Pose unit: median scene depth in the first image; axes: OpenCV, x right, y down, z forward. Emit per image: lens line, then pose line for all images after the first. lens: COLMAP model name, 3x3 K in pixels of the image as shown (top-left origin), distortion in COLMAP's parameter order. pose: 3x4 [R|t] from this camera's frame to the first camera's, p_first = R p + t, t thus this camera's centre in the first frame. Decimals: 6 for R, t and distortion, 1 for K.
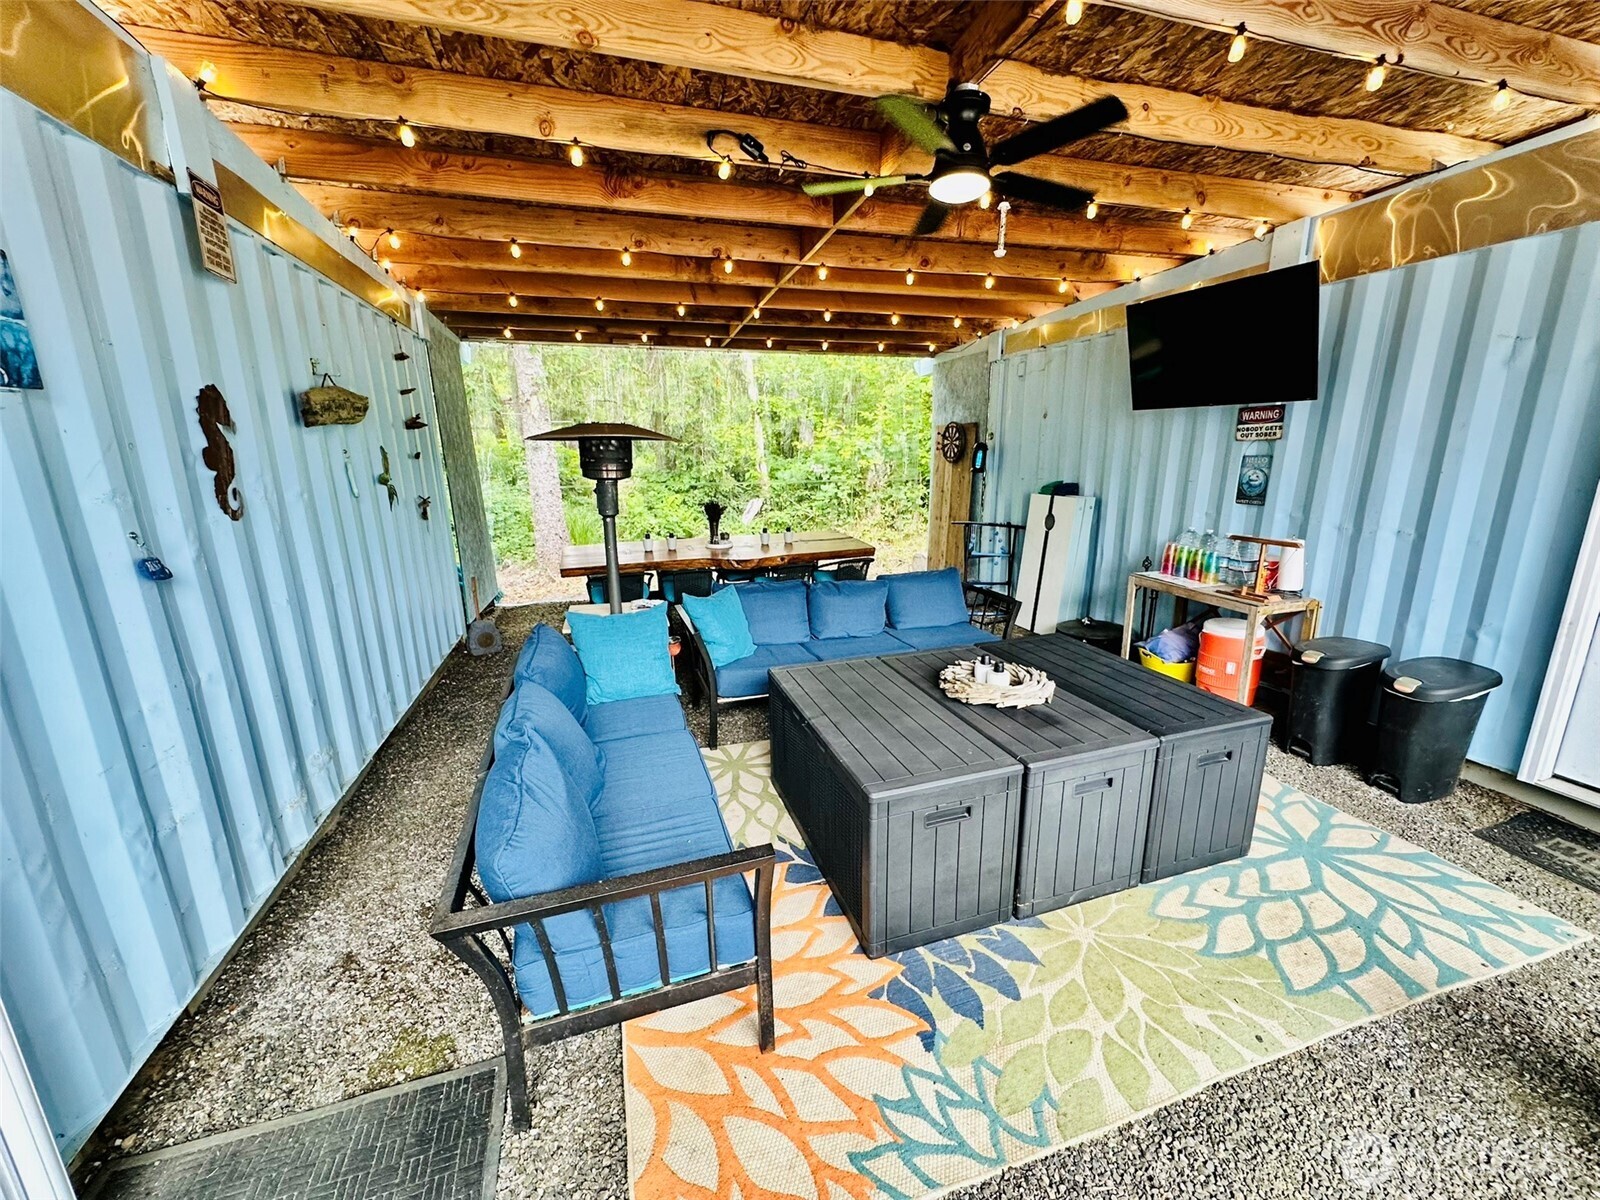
lens RADIAL K [[638.9, 0, 801.1], [0, 638.9, 596.9], [0, 0, 1]] dist [-0.002008, -0.000045]
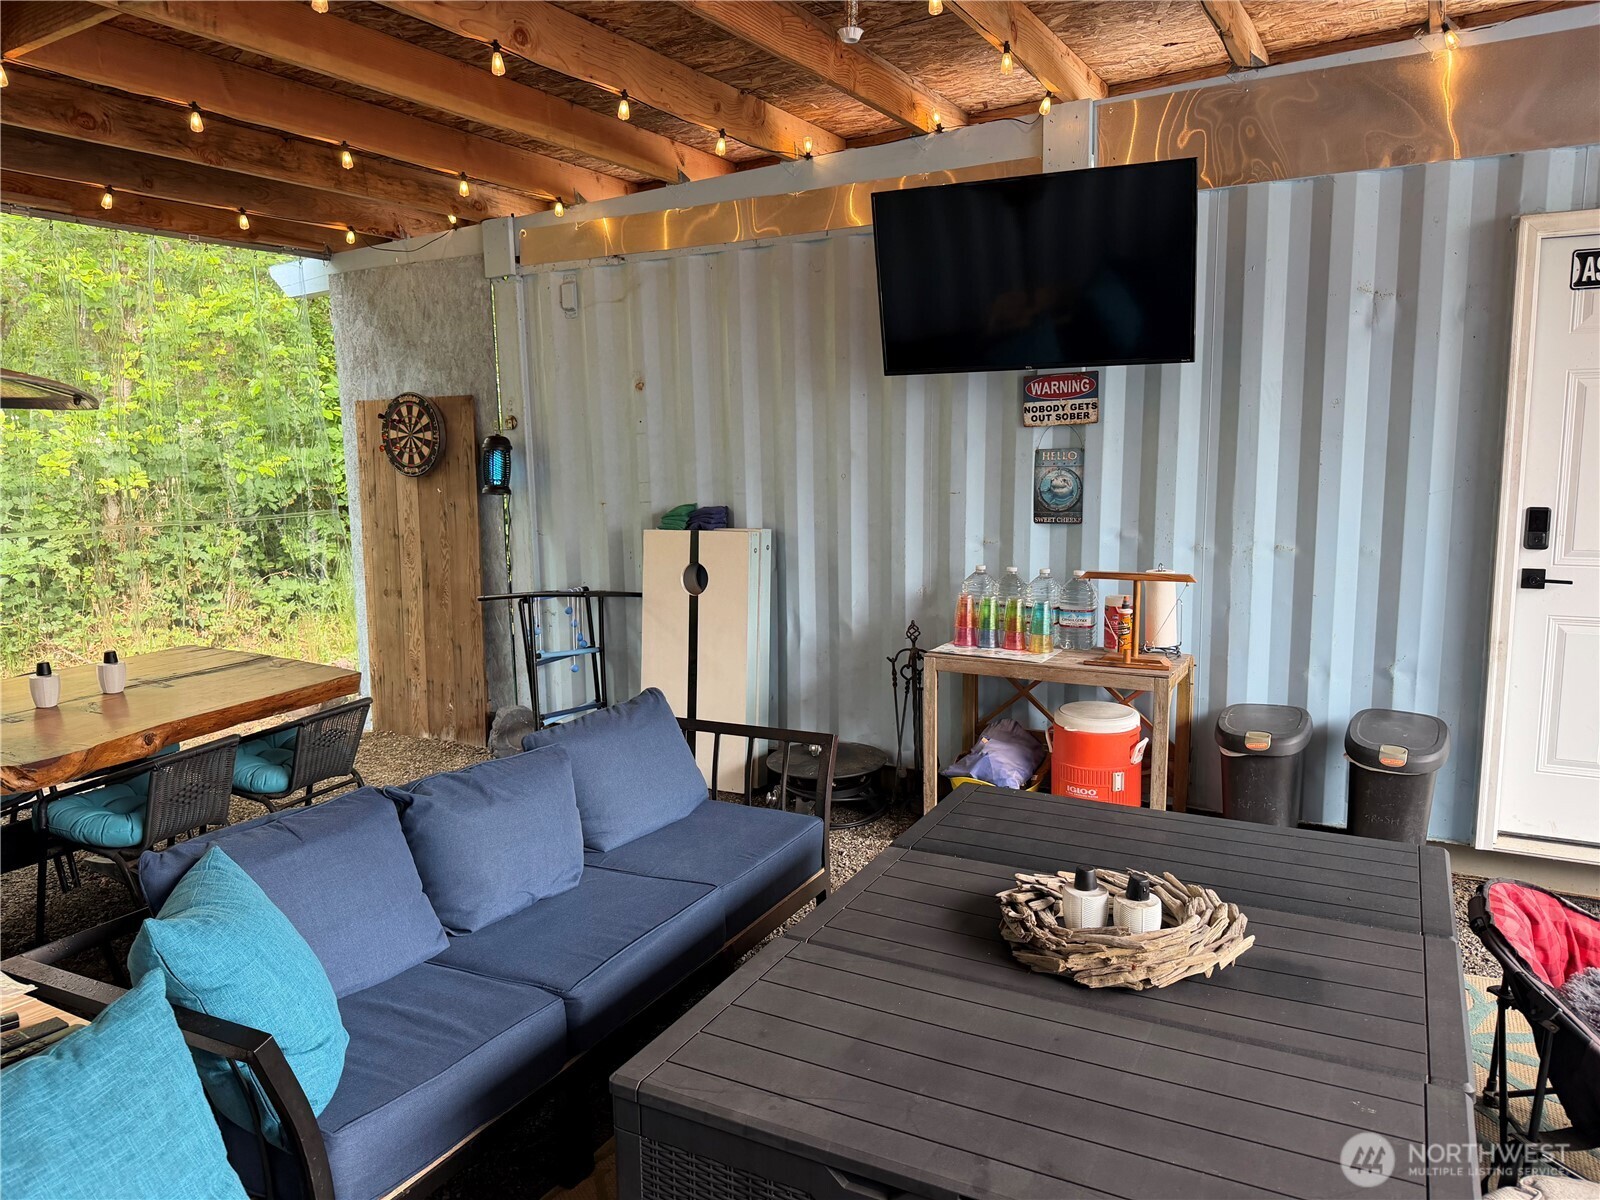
lens RADIAL K [[1124.6, 0, 798.0], [0, 1124.6, 610.8], [0, 0, 1]] dist [0.031896, -0.010668]
pose [[0.720325, -0.105384, 0.685584, -0.208983], [0.167895, 0.985490, -0.024919, -0.055713], [-0.673010, 0.133056, 0.727567, 0.272484]]
